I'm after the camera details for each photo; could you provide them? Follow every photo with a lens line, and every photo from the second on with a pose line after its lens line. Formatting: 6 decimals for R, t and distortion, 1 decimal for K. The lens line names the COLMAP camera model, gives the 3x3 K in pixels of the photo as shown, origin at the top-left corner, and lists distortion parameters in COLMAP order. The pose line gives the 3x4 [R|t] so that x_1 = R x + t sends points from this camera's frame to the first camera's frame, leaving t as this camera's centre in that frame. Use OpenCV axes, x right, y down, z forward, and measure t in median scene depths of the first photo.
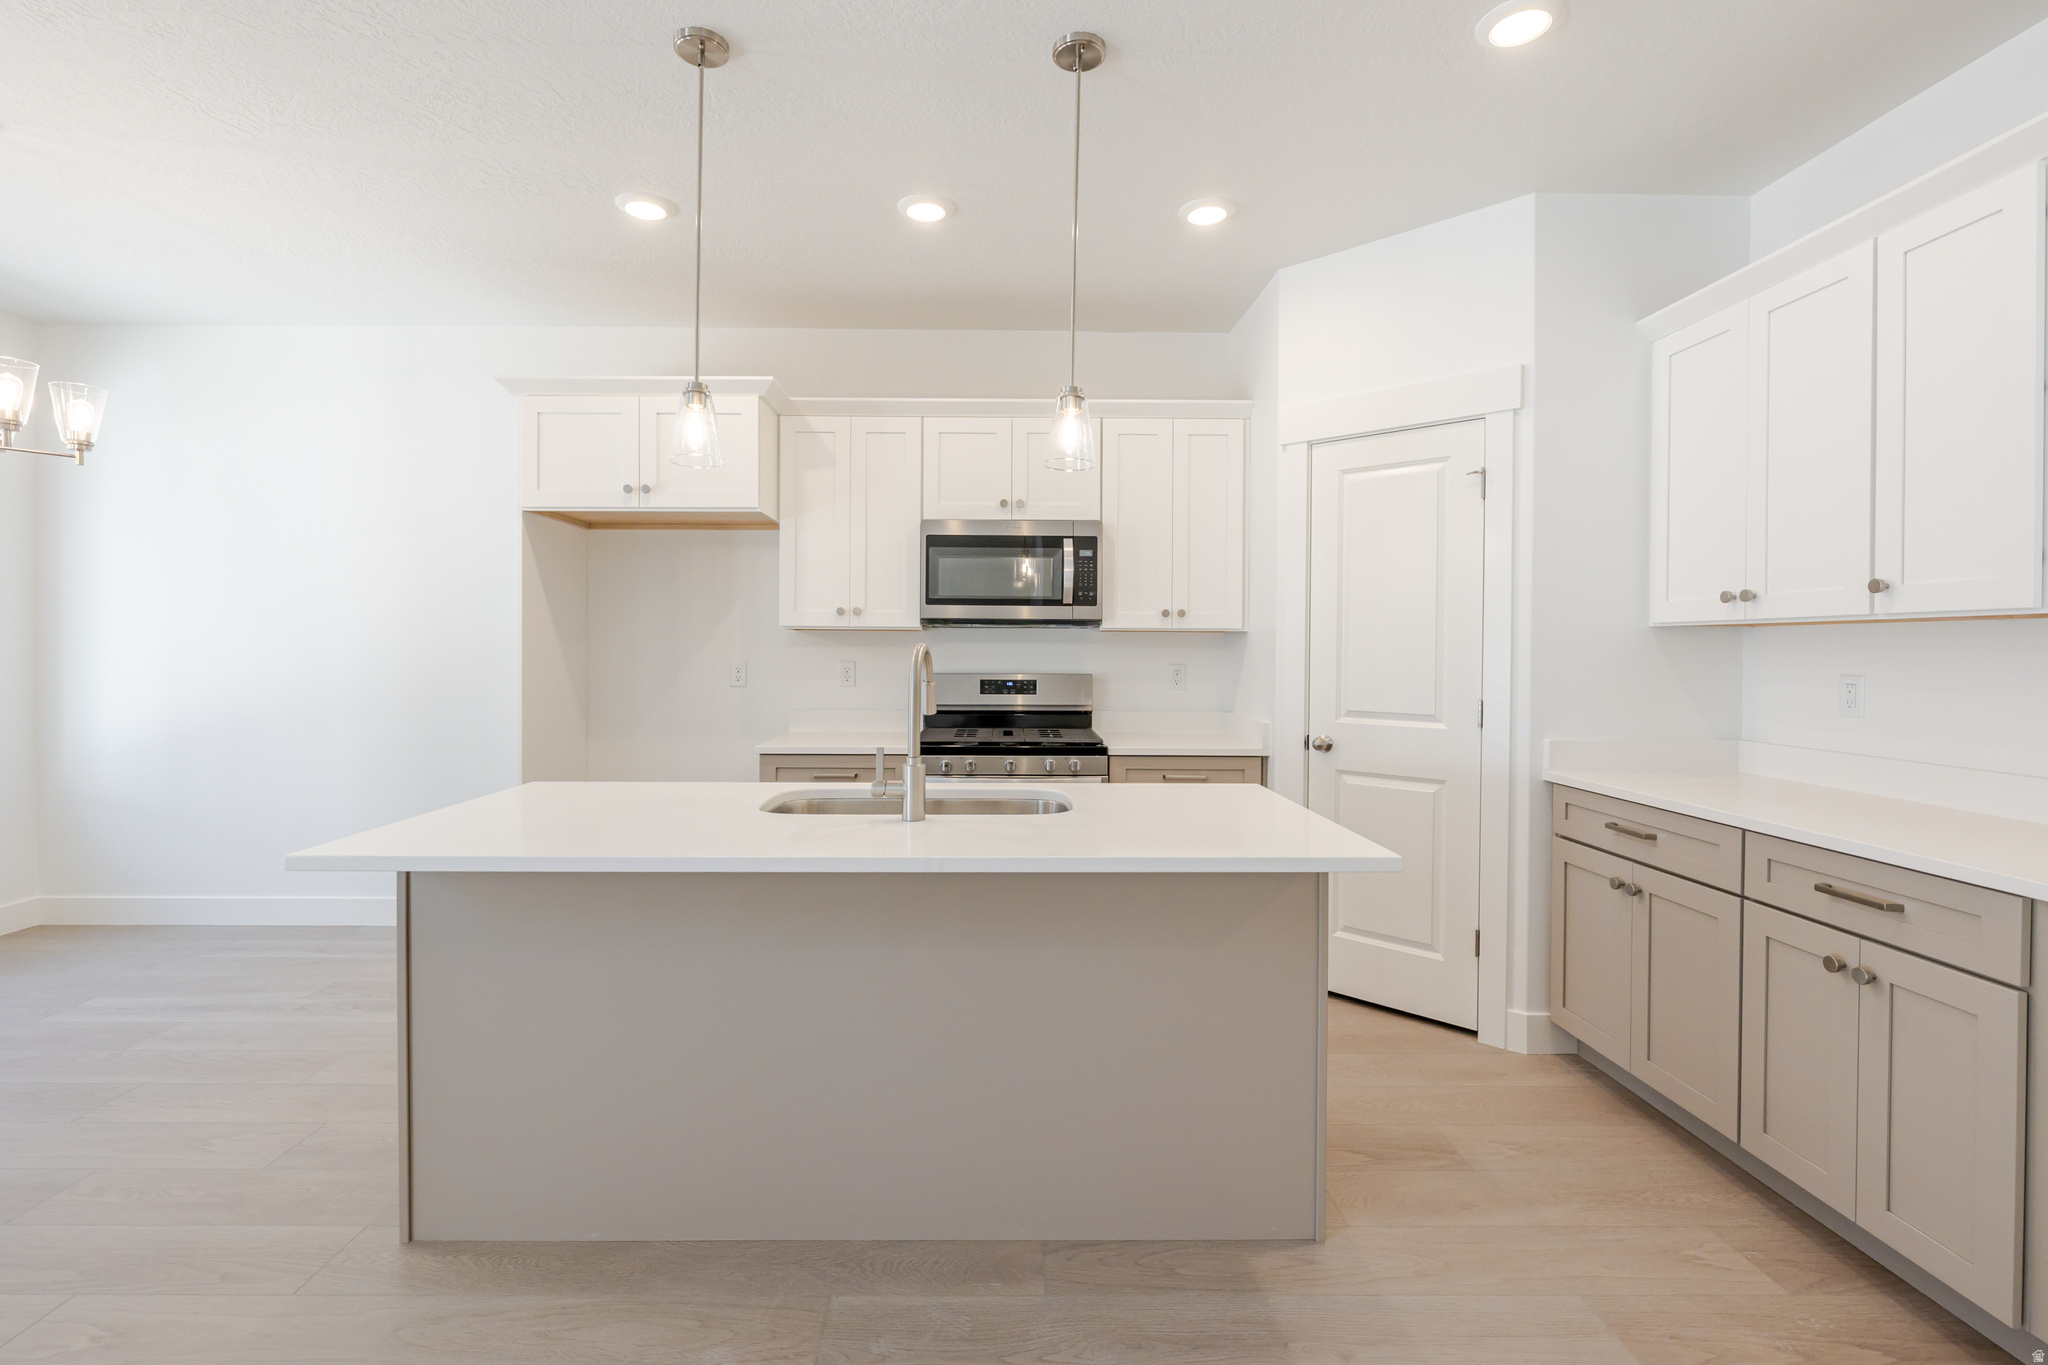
lens RADIAL K [[940.3, 0, 990.6], [0, 940.3, 663.1], [0, 0, 1]] dist [-0.005925, 0.000767]
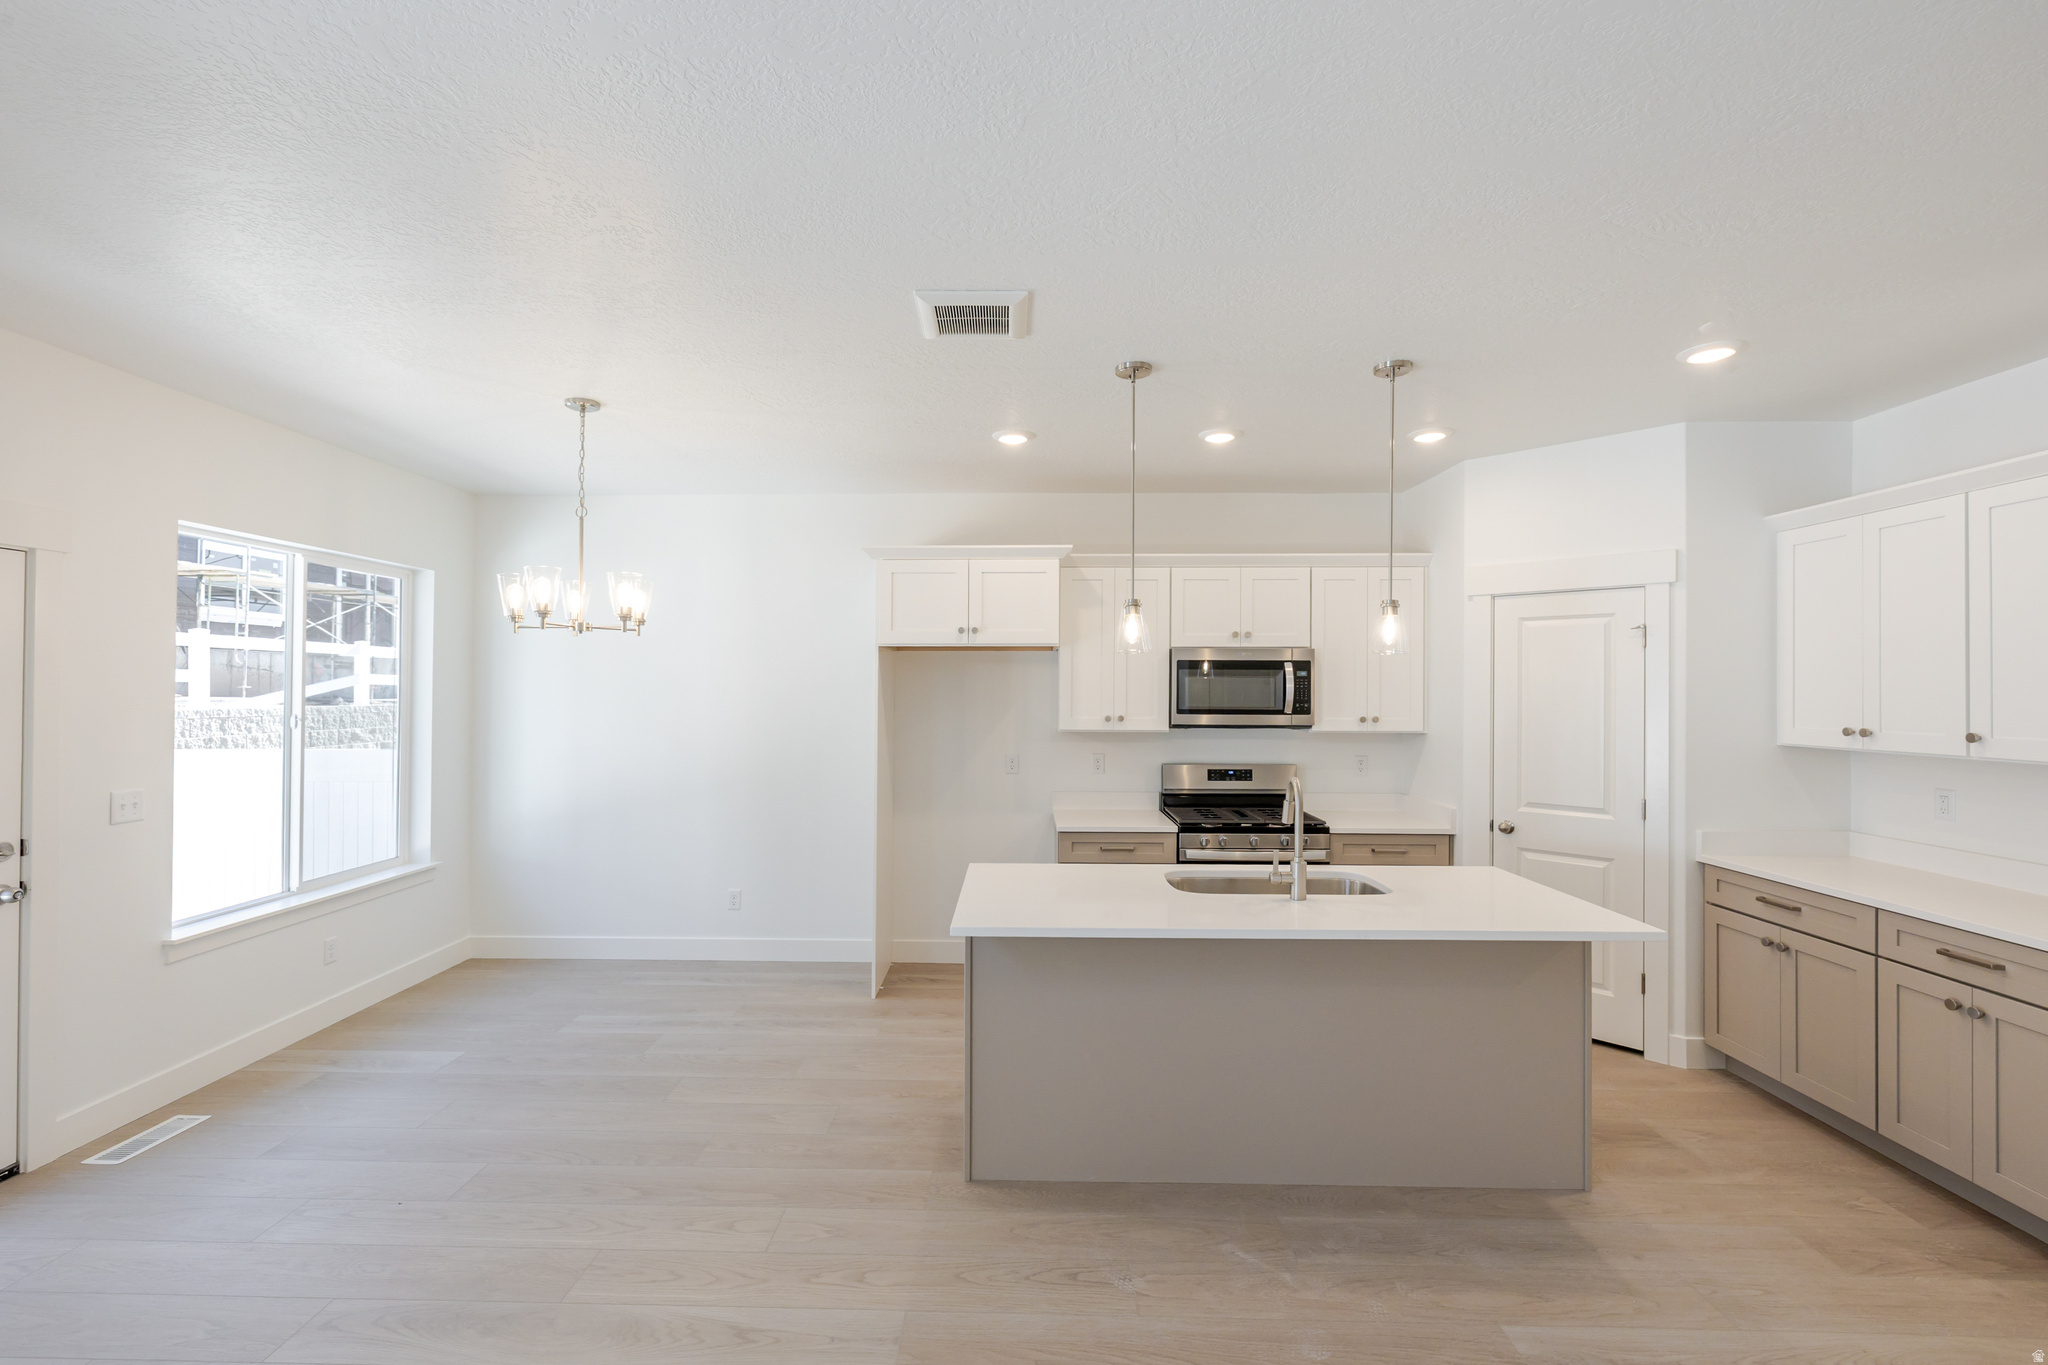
lens RADIAL K [[887.0, 0, 995.6], [0, 887.0, 690.9], [0, 0, 1]] dist [0.001093, -0.000436]
pose [[0.999372, -0.002640, -0.035328, -0.354985], [0.002114, 0.999886, -0.014922, -0.098870], [0.035363, 0.014838, 0.999264, -0.292215]]
